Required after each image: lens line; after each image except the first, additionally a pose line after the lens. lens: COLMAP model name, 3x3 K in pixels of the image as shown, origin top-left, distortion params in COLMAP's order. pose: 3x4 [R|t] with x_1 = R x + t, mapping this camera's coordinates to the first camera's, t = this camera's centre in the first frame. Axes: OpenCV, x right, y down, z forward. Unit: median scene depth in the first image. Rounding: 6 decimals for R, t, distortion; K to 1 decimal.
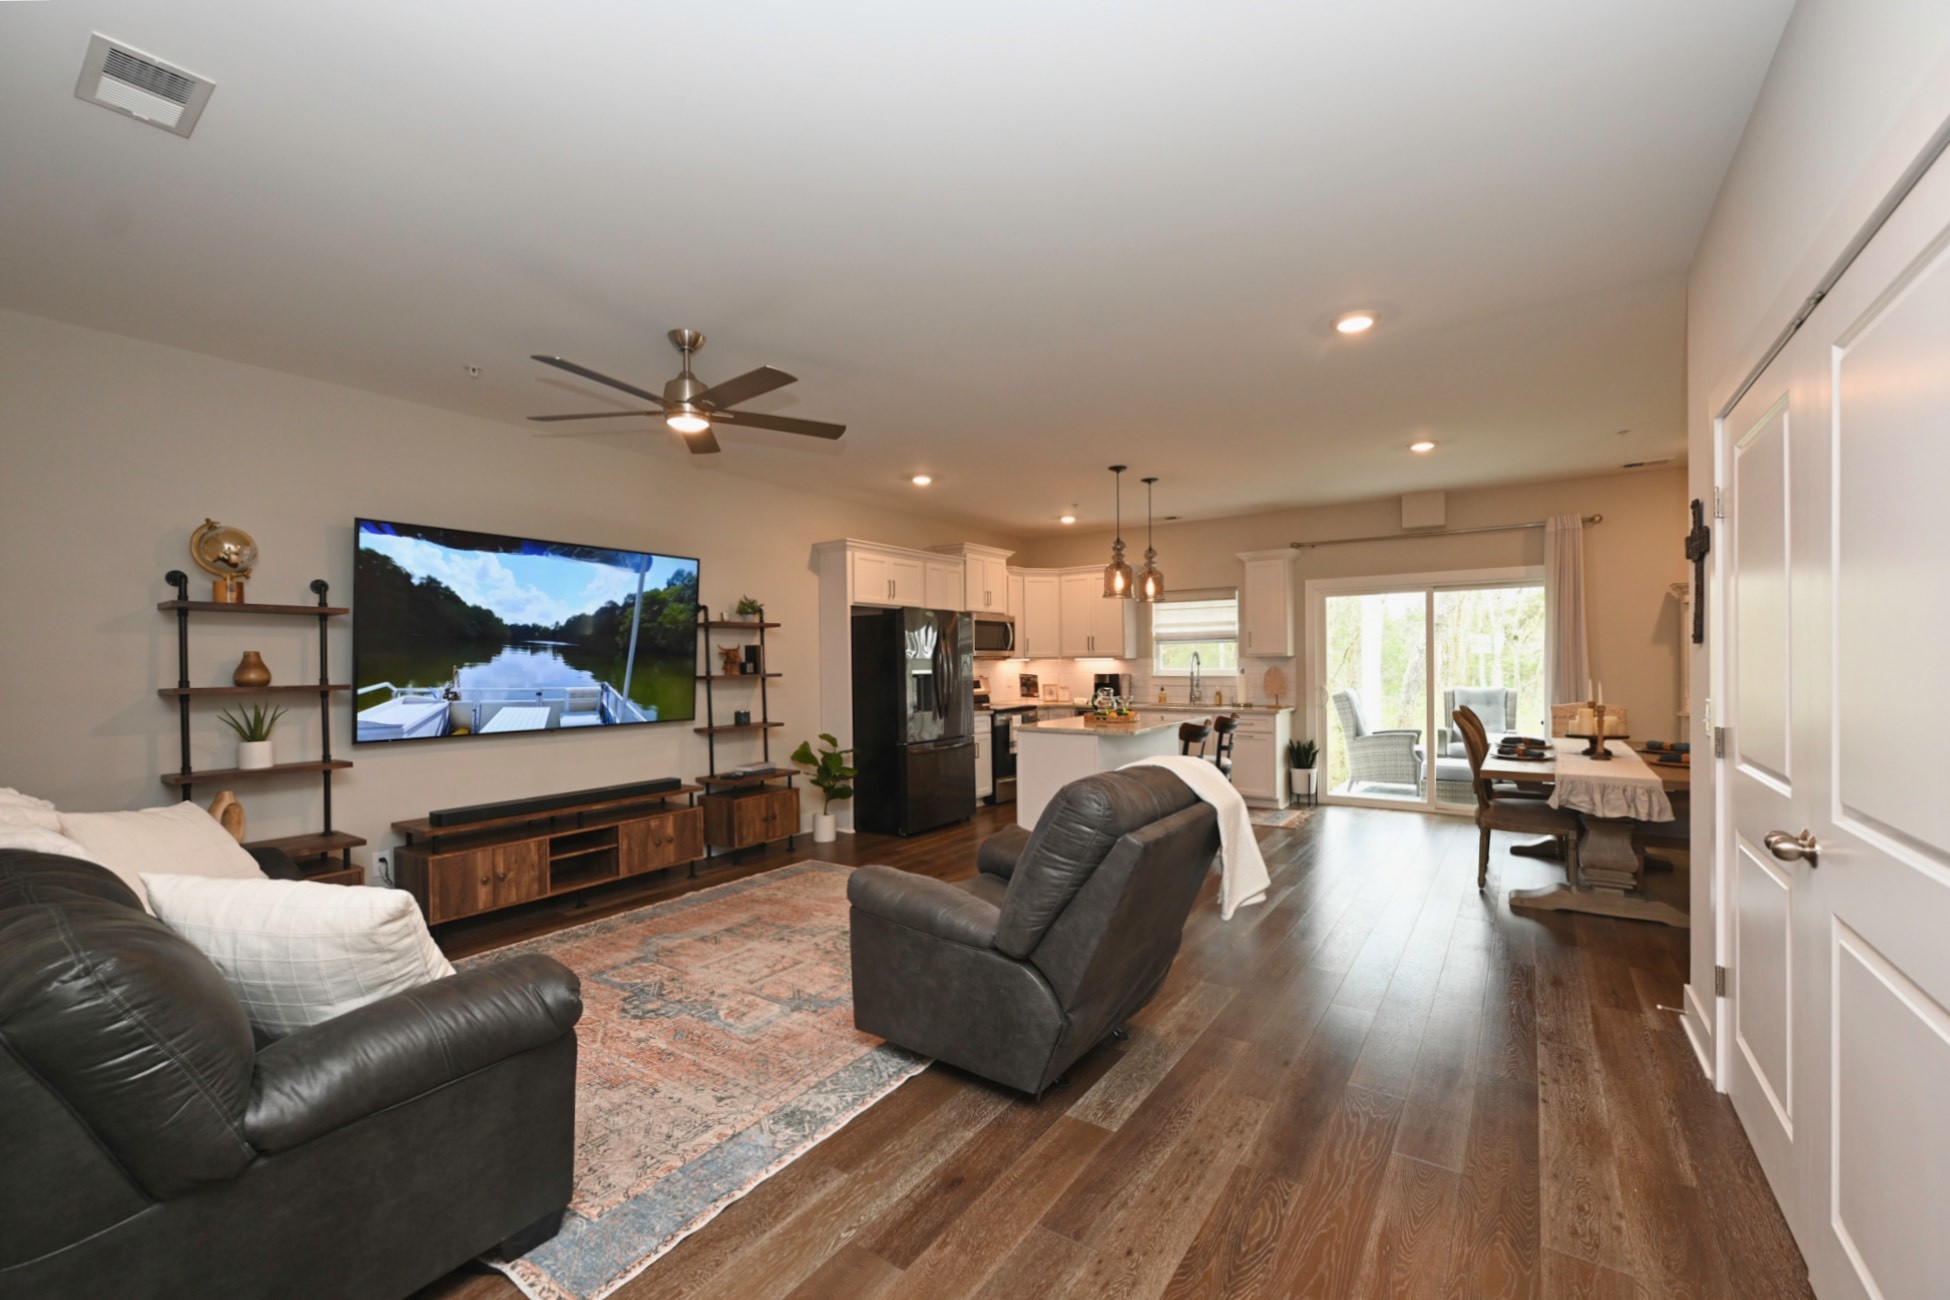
lens RADIAL K [[782.4, 0, 972.9], [0, 782.4, 663.8], [0, 0, 1]] dist [-0.001334, 0.000171]
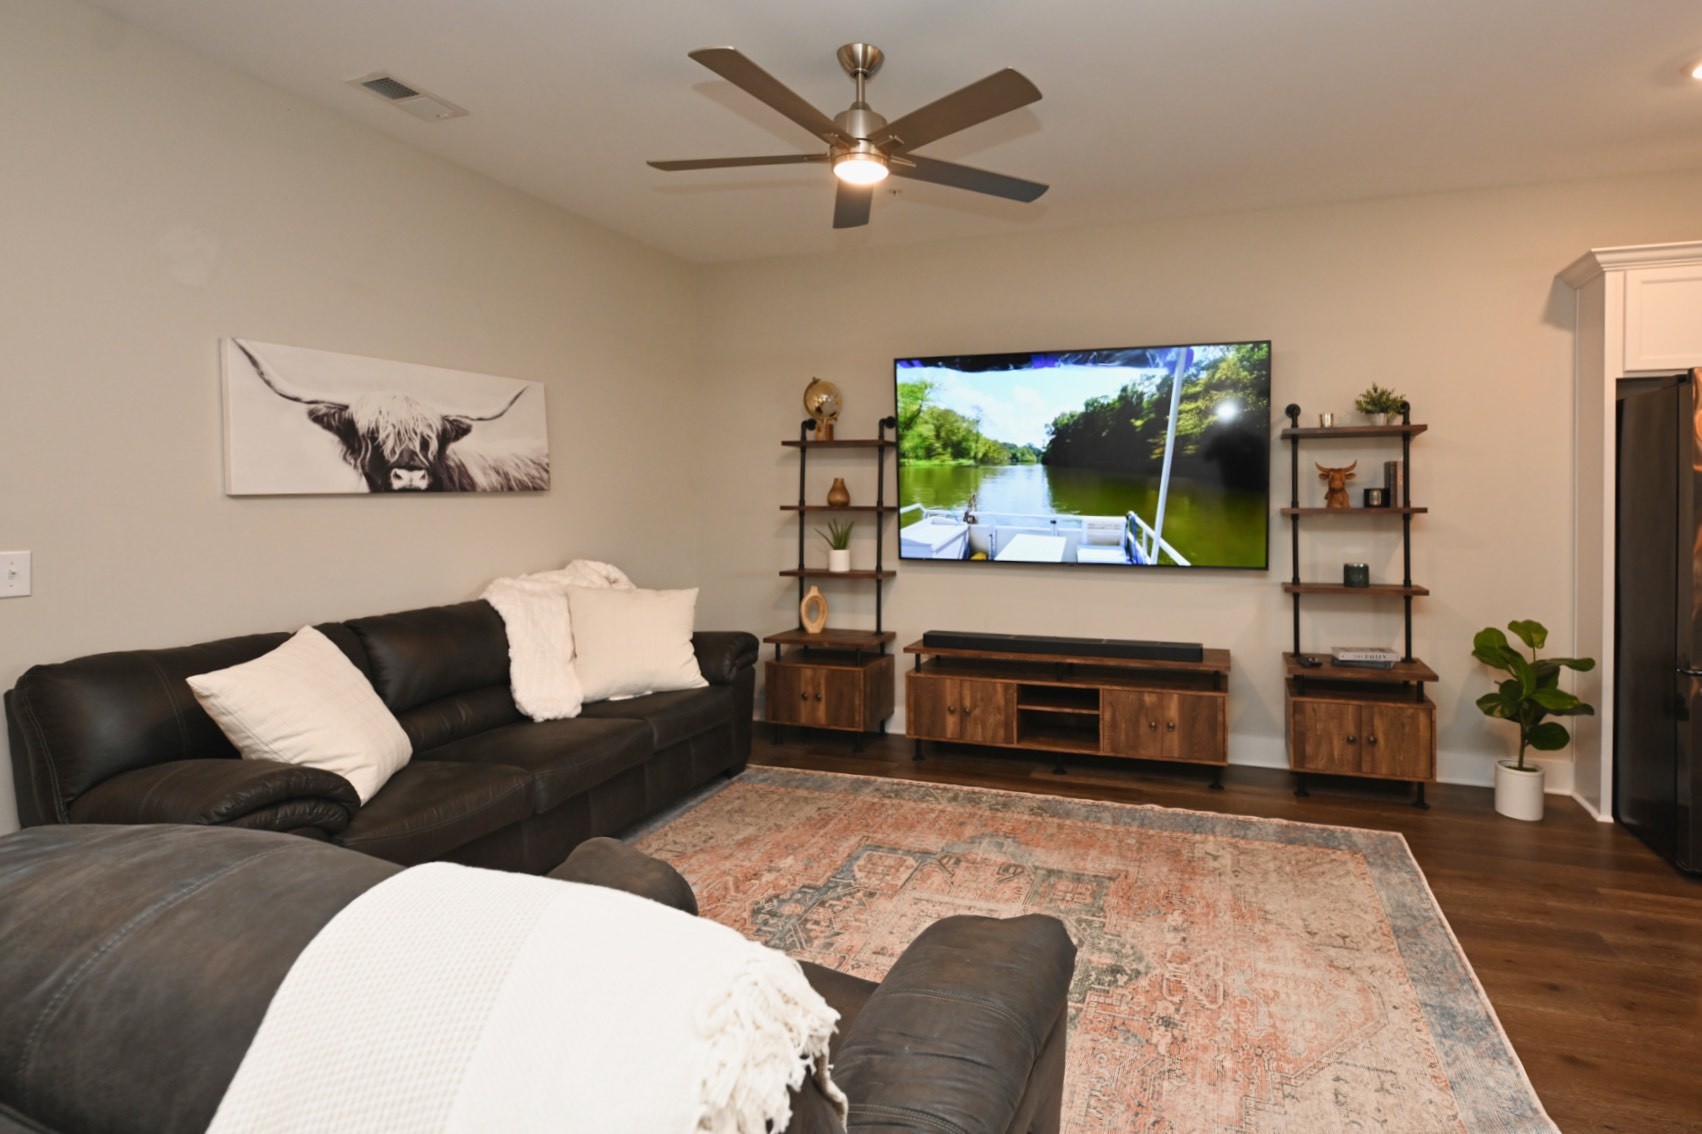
lens RADIAL K [[805.0, 0, 970.8], [0, 805.0, 500.8], [0, 0, 1]] dist [-0.001384, -0.000317]
pose [[0.321636, 0.017971, -0.946693, 0.301774], [-0.006024, 0.999838, 0.016933, -0.002056], [0.946844, 0.000257, 0.321692, 0.629065]]
